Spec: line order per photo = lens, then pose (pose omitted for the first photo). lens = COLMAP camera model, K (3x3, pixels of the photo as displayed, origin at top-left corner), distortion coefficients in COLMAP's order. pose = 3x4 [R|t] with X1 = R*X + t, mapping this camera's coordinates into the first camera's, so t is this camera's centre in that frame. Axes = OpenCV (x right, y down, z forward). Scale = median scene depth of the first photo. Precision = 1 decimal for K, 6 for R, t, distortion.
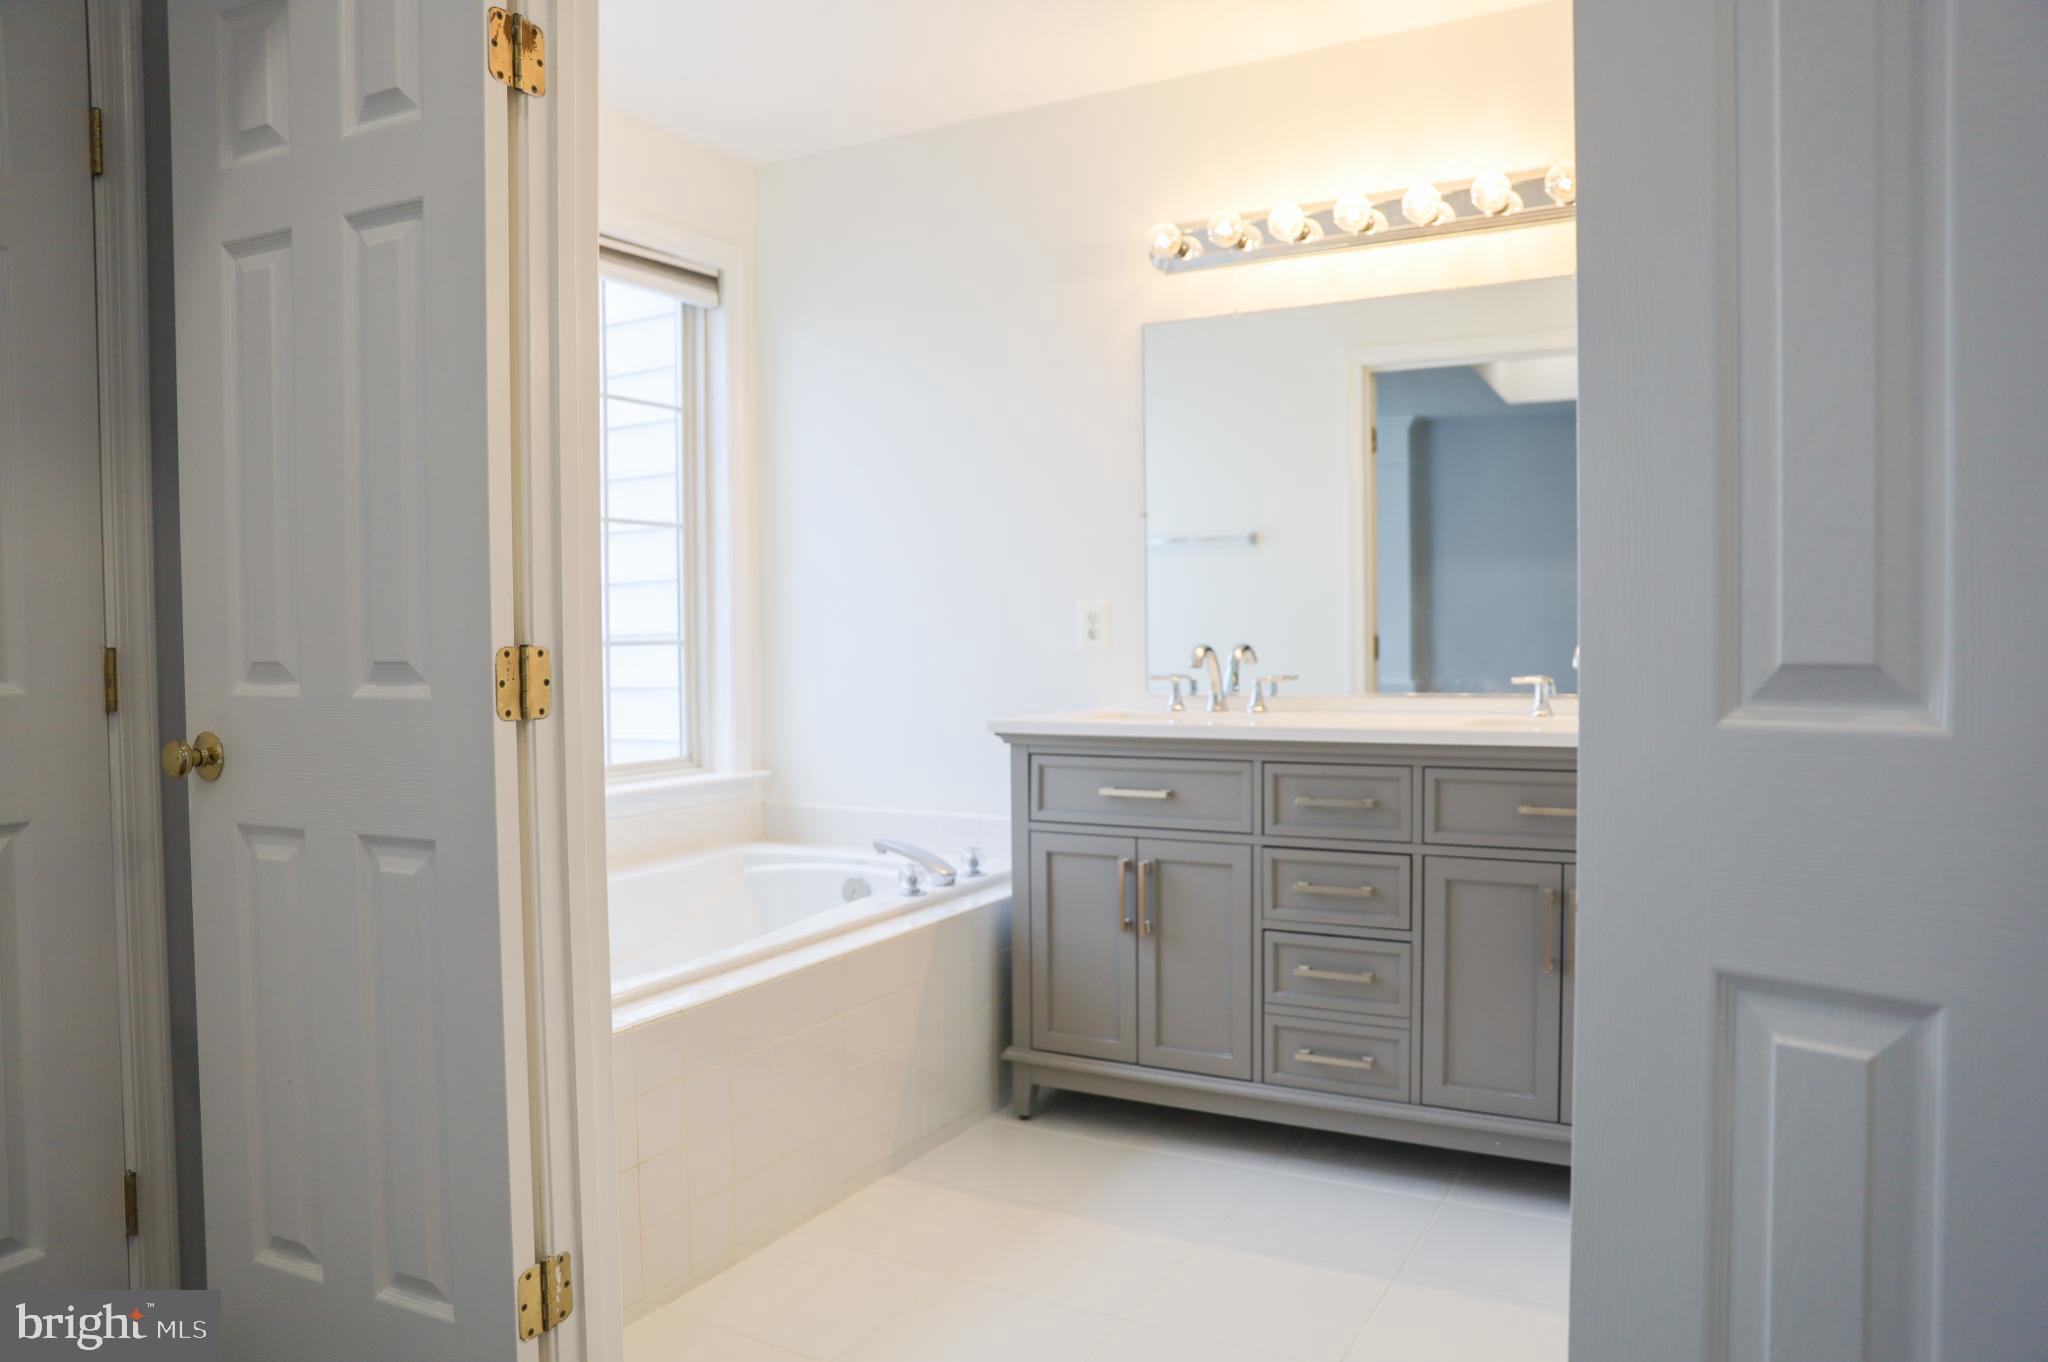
lens RADIAL K [[1459.9, 0, 1019.7], [0, 1459.9, 683.9], [0, 0, 1]] dist [-0.073996, 0.052623]
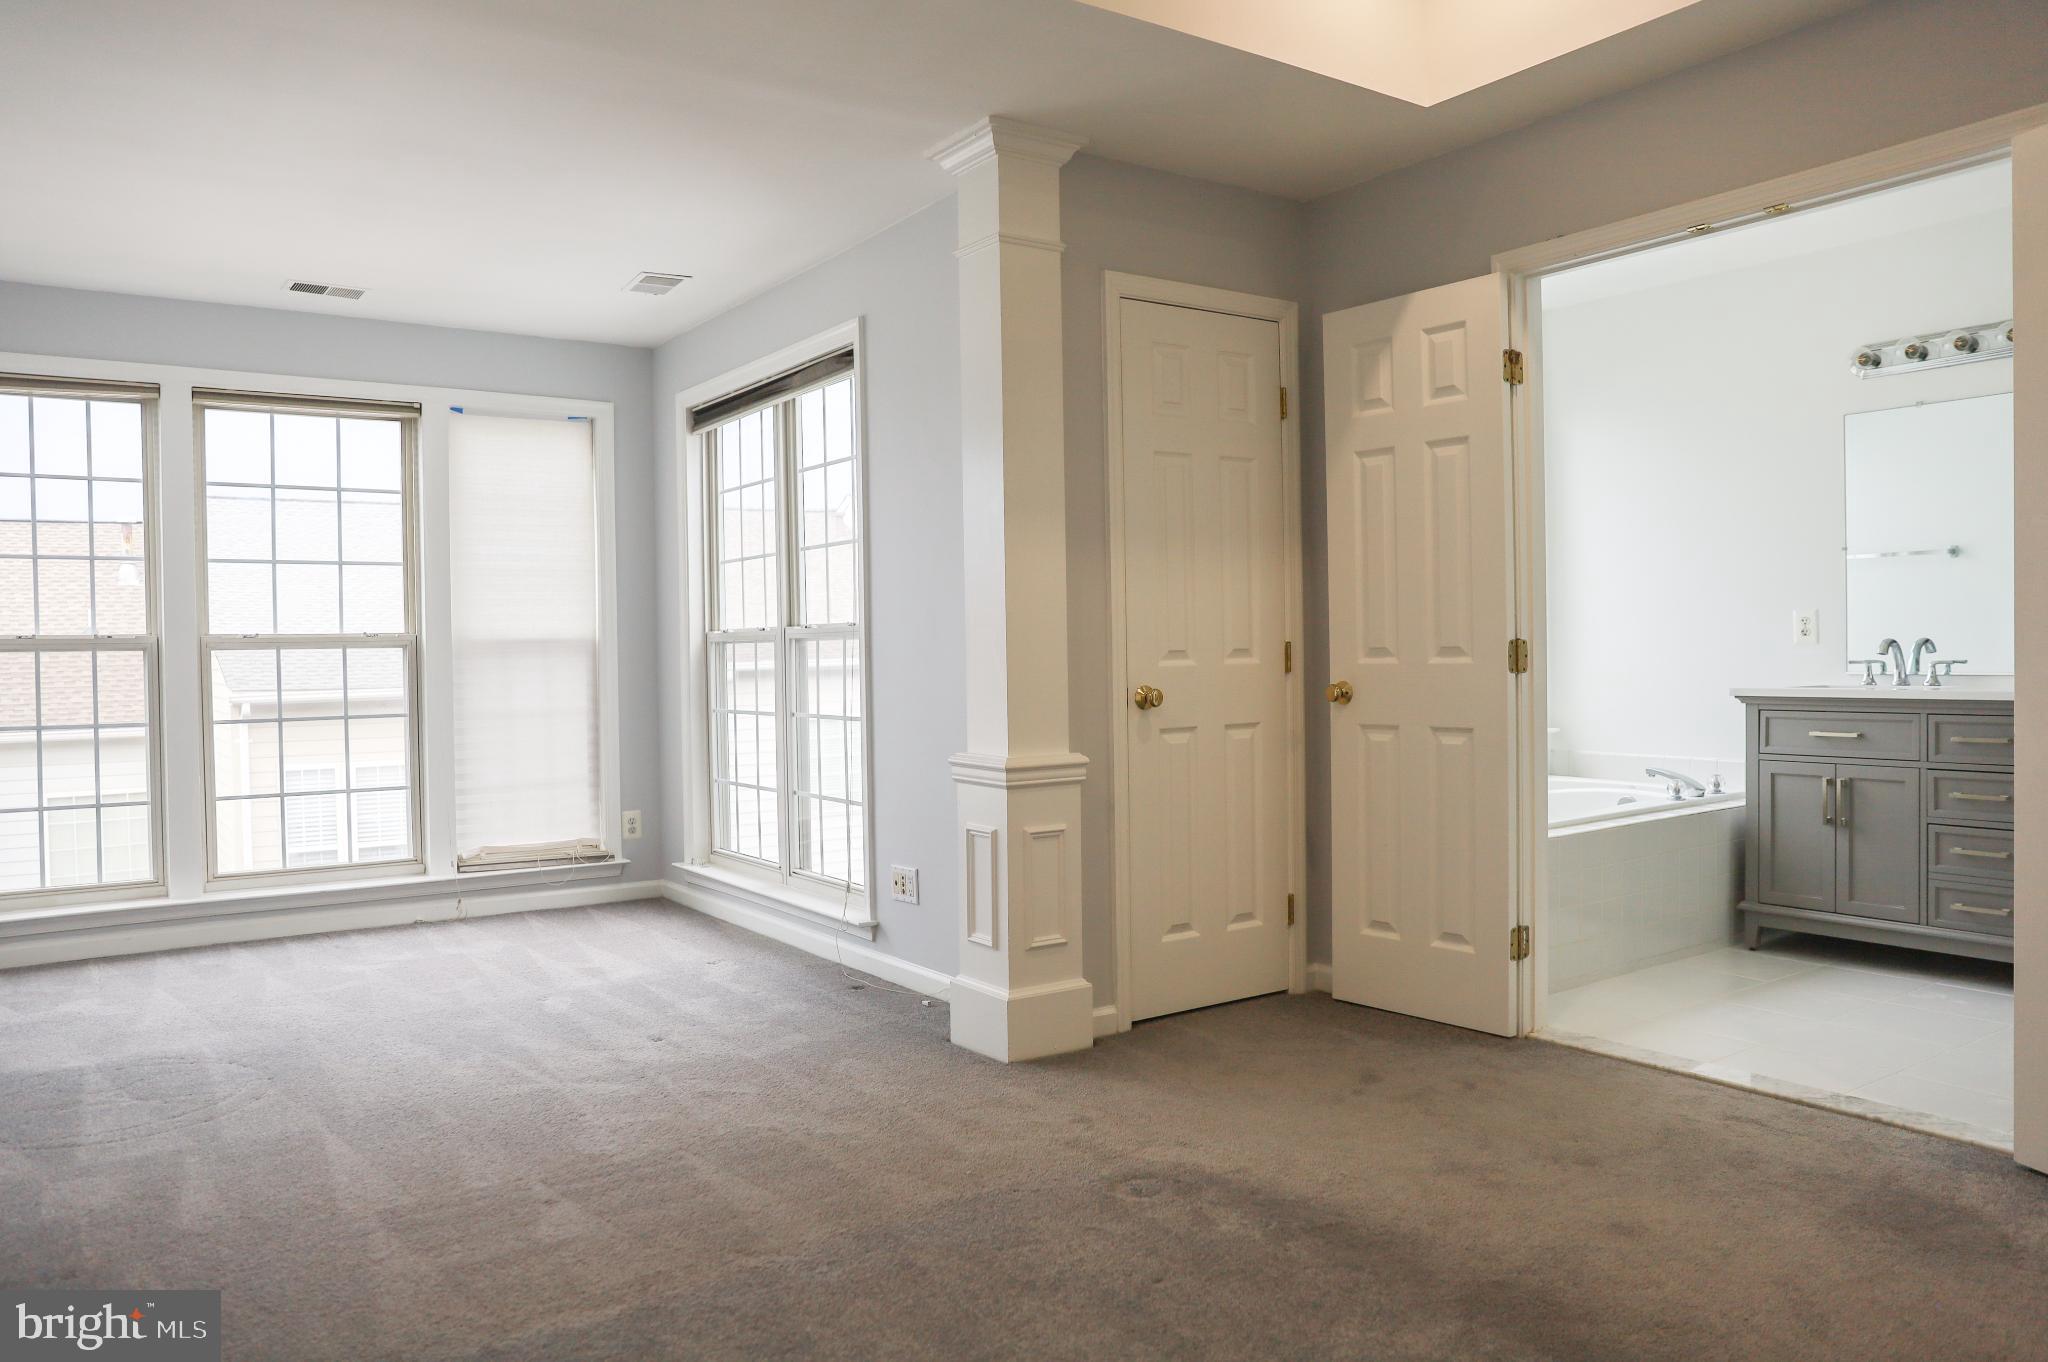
lens RADIAL K [[1459.9, 0, 1025.8], [0, 1459.9, 683.4], [0, 0, 1]] dist [-0.073996, 0.052623]
pose [[0.902215, 0.003620, -0.431271, -0.039008], [-0.004986, 0.999985, -0.002038, 0.027833], [0.431258, 0.003989, 0.902220, -0.729912]]
